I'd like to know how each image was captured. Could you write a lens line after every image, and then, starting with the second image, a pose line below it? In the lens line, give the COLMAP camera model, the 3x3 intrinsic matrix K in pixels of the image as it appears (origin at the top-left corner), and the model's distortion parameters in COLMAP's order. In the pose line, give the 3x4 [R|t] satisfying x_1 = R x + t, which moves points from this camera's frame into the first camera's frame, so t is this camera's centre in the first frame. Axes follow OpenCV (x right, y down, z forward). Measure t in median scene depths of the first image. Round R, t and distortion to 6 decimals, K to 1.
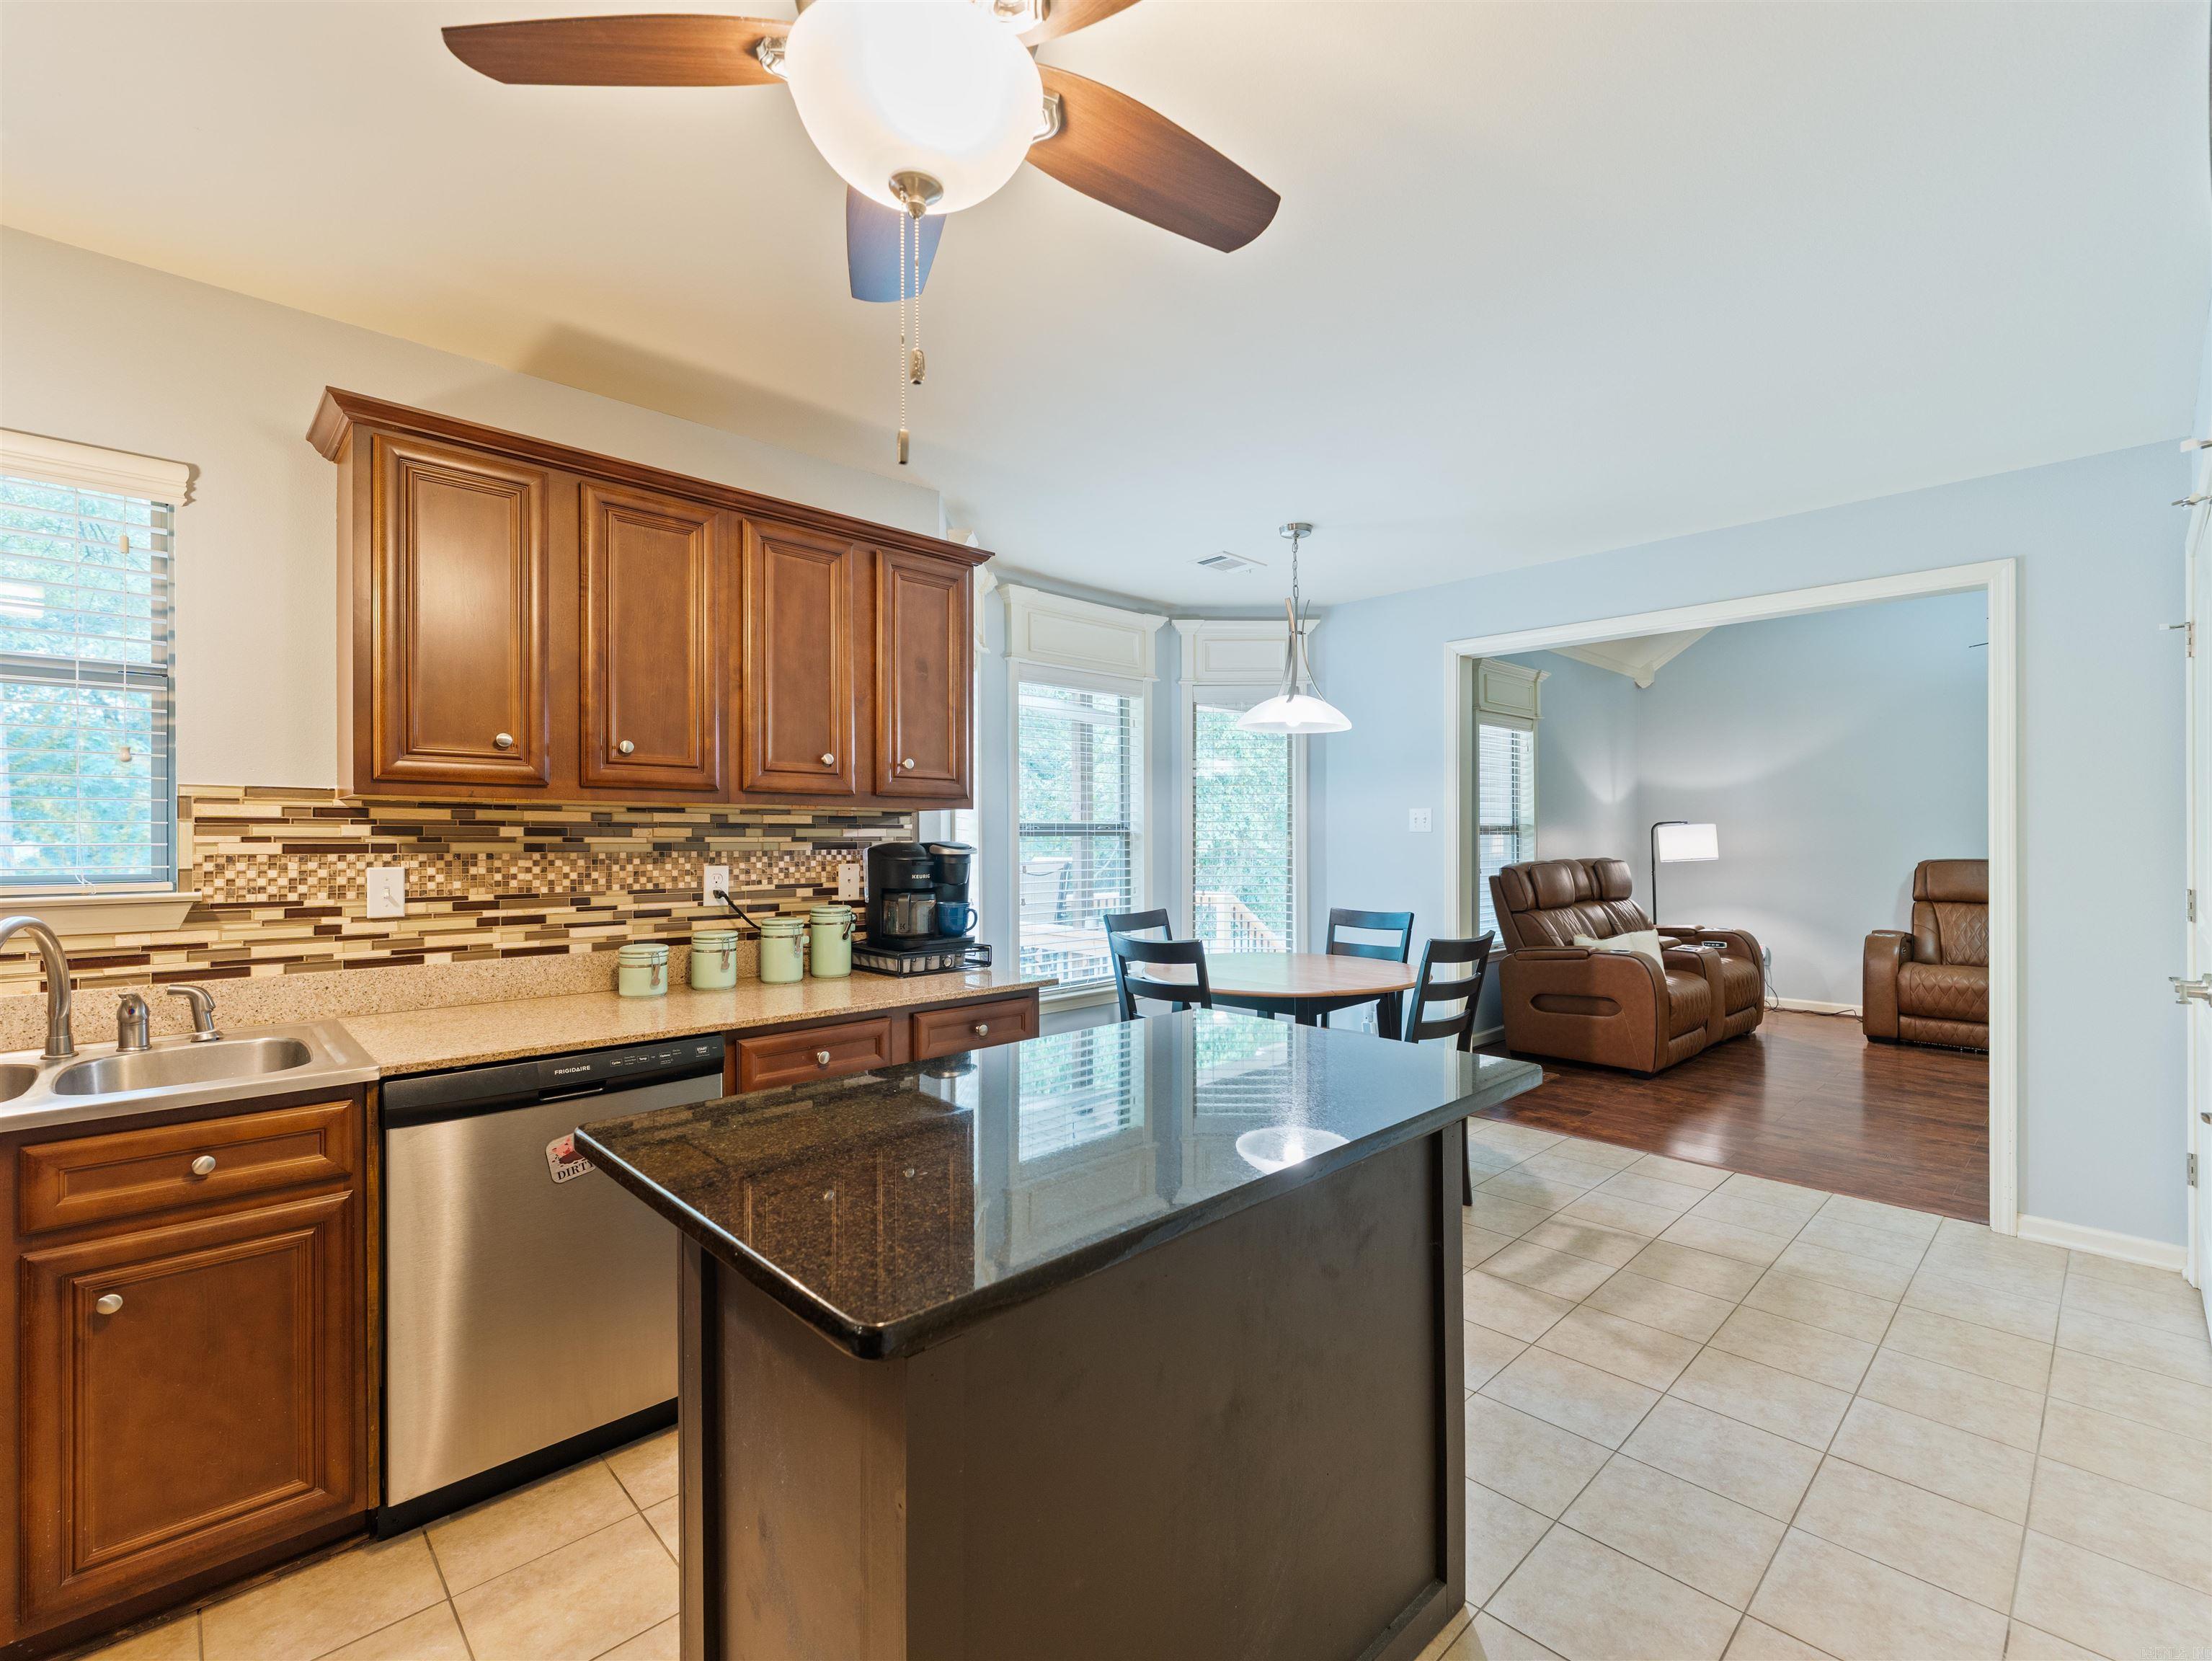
lens RADIAL K [[988.9, 0, 1106.4], [0, 988.9, 834.3], [0, 0, 1]] dist [0.000838, -0.000721]
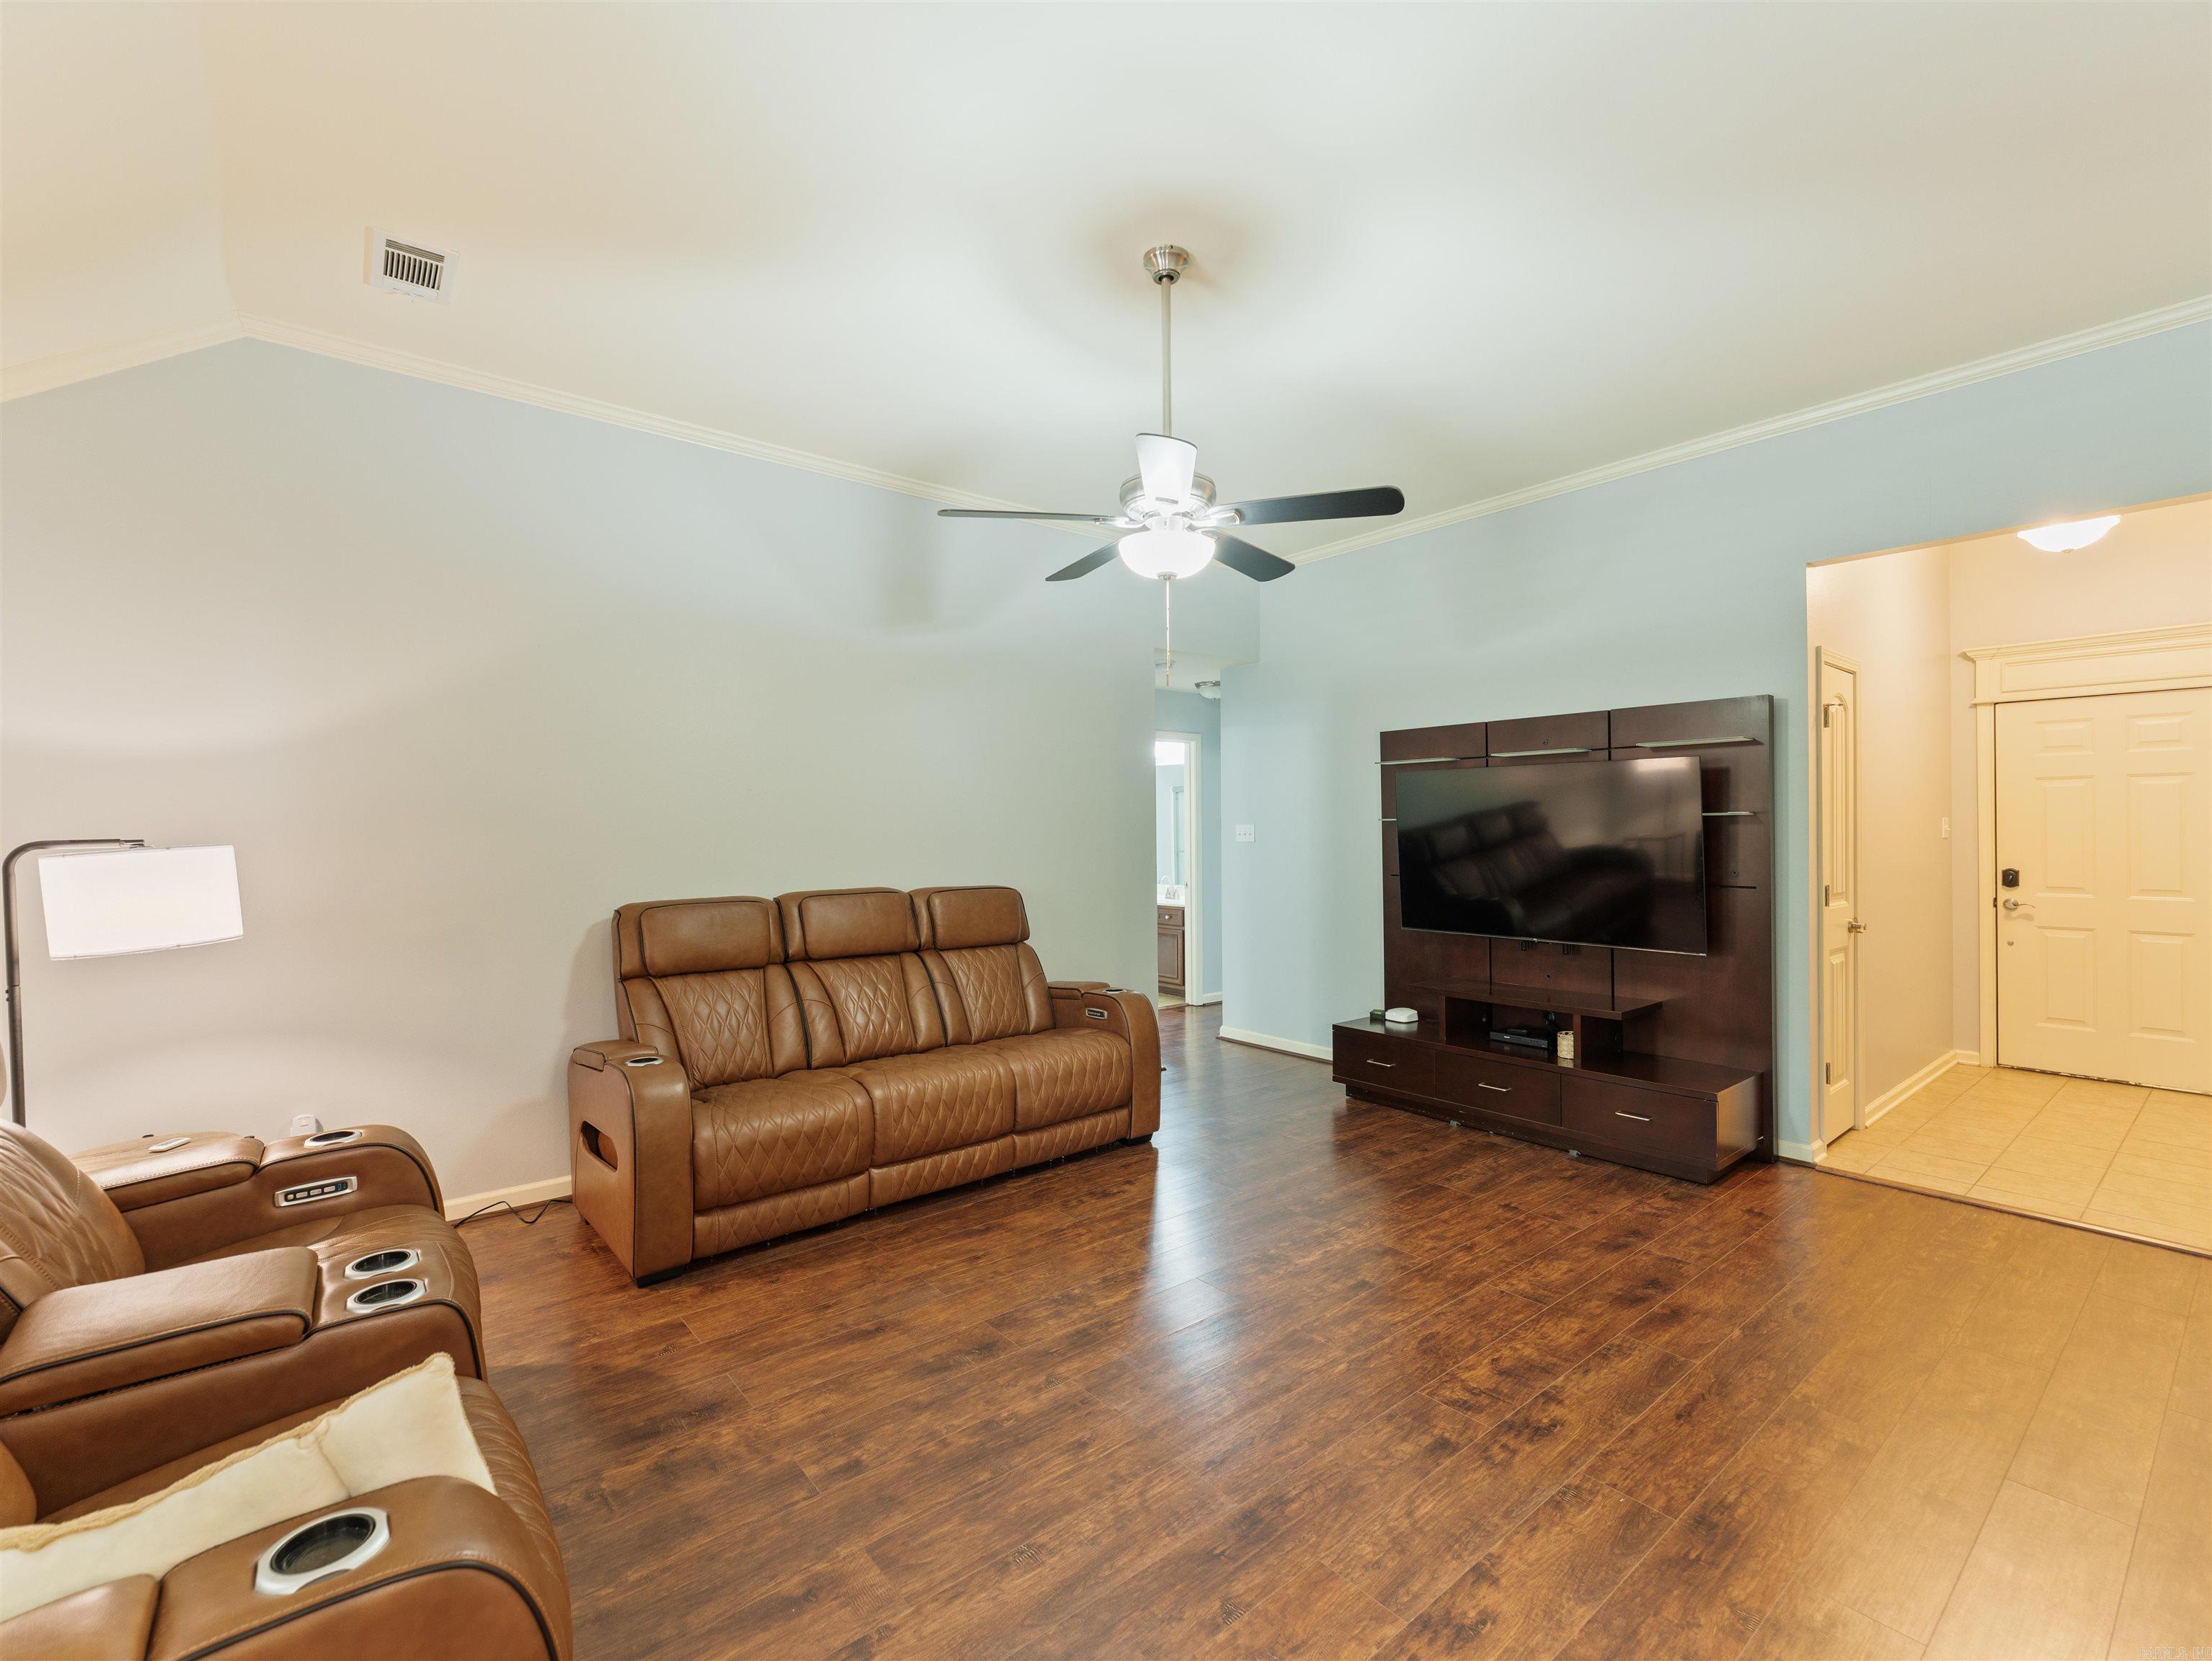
lens RADIAL K [[988.9, 0, 1106.4], [0, 988.9, 834.3], [0, 0, 1]] dist [0.000838, -0.000721]
pose [[0.077507, -0.006531, 0.996970, 0.658952], [0.006847, 0.999958, 0.006018, -0.036896], [-0.996968, 0.006360, 0.077548, 1.598623]]
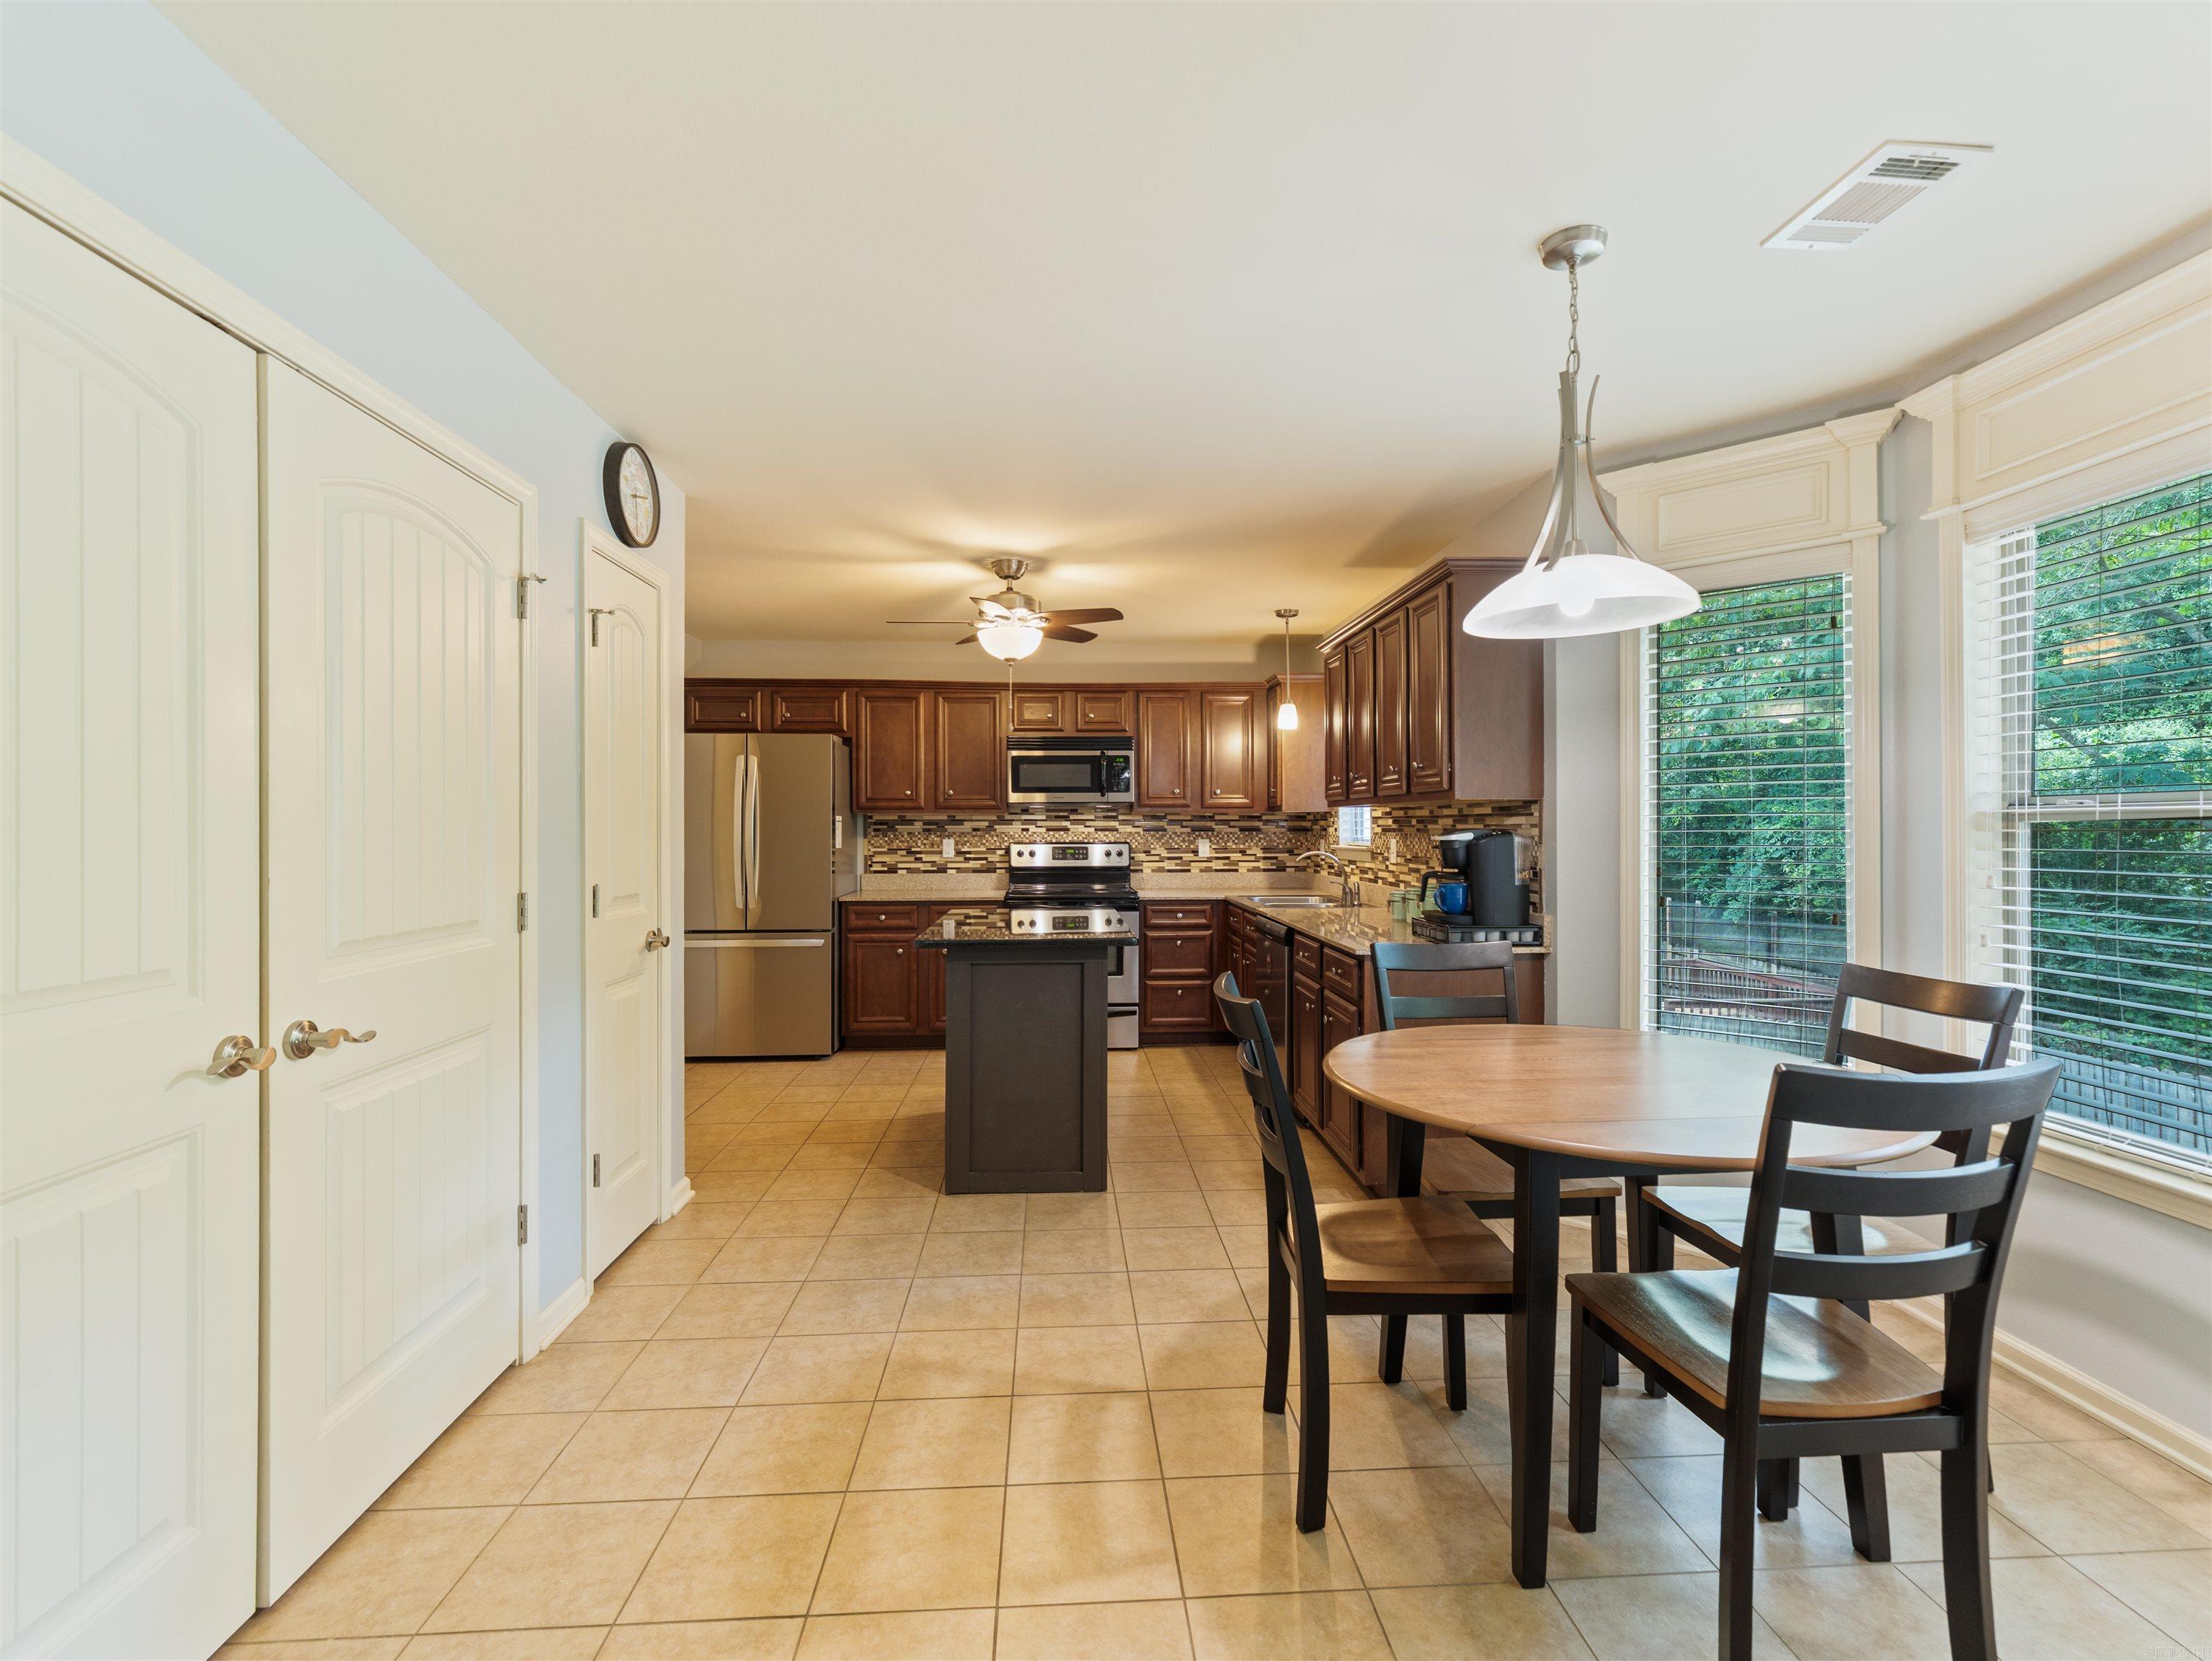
lens RADIAL K [[988.9, 0, 1106.4], [0, 988.9, 834.3], [0, 0, 1]] dist [0.000838, -0.000721]
pose [[-0.651445, 0.009174, -0.758640, 1.015471], [0.006314, 0.999958, 0.006671, 0.004189], [0.758669, -0.000445, -0.651476, 1.548856]]
